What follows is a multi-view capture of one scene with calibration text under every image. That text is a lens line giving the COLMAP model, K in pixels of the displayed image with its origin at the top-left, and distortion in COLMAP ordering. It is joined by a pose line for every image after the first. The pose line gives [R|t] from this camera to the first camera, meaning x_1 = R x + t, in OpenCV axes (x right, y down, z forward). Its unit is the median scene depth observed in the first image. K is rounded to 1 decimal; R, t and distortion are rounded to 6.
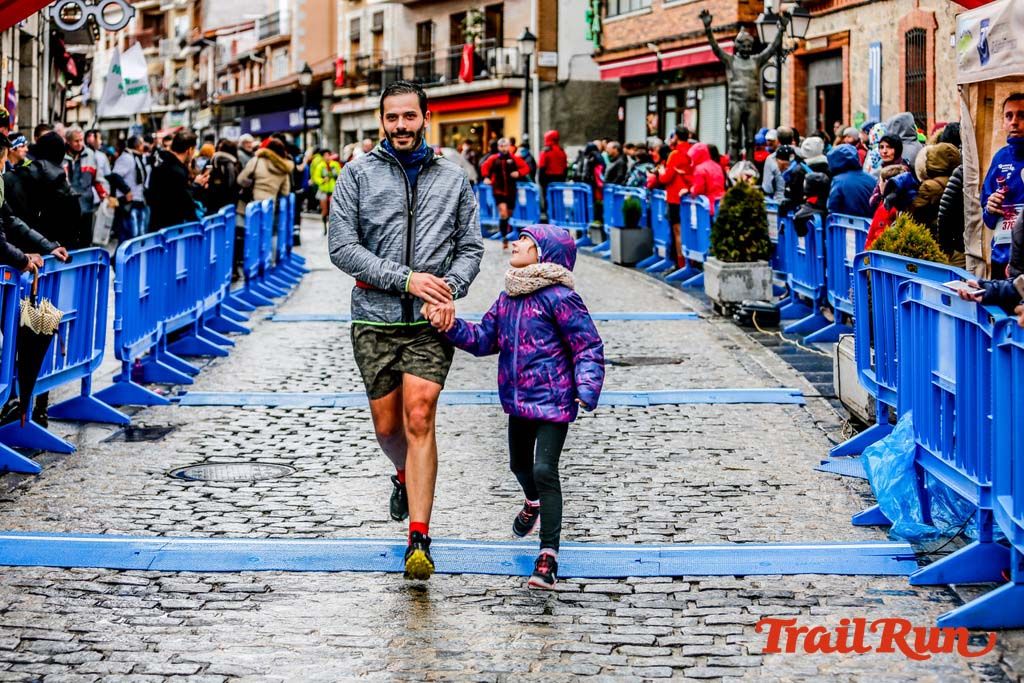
lens RADIAL K [[5934.7, 0, 512.0], [0, 5934.7, 341.5], [0, 0, 1]] dist [0.711688, 15.657677]
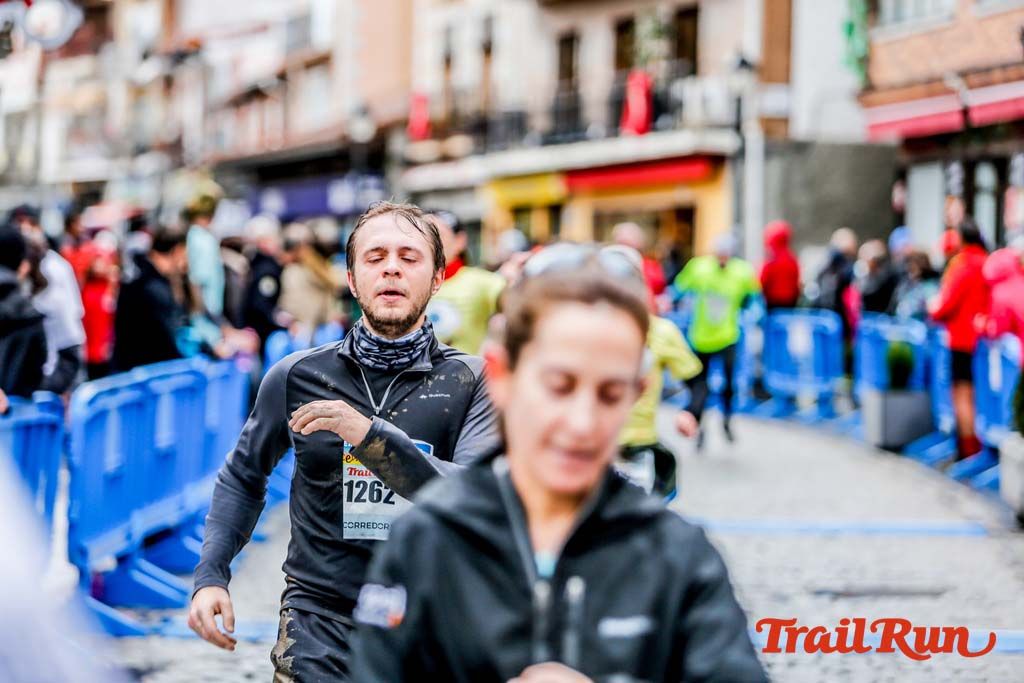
lens RADIAL K [[5934.7, 0, 512.0], [0, 5934.7, 341.5], [0, 0, 1]] dist [0.711688, 15.657677]
pose [[0.999827, 0.016420, -0.008688, -0.014420], [-0.016609, 0.999617, -0.022120, -0.010506], [0.008321, 0.022261, 0.999718, 0.416795]]
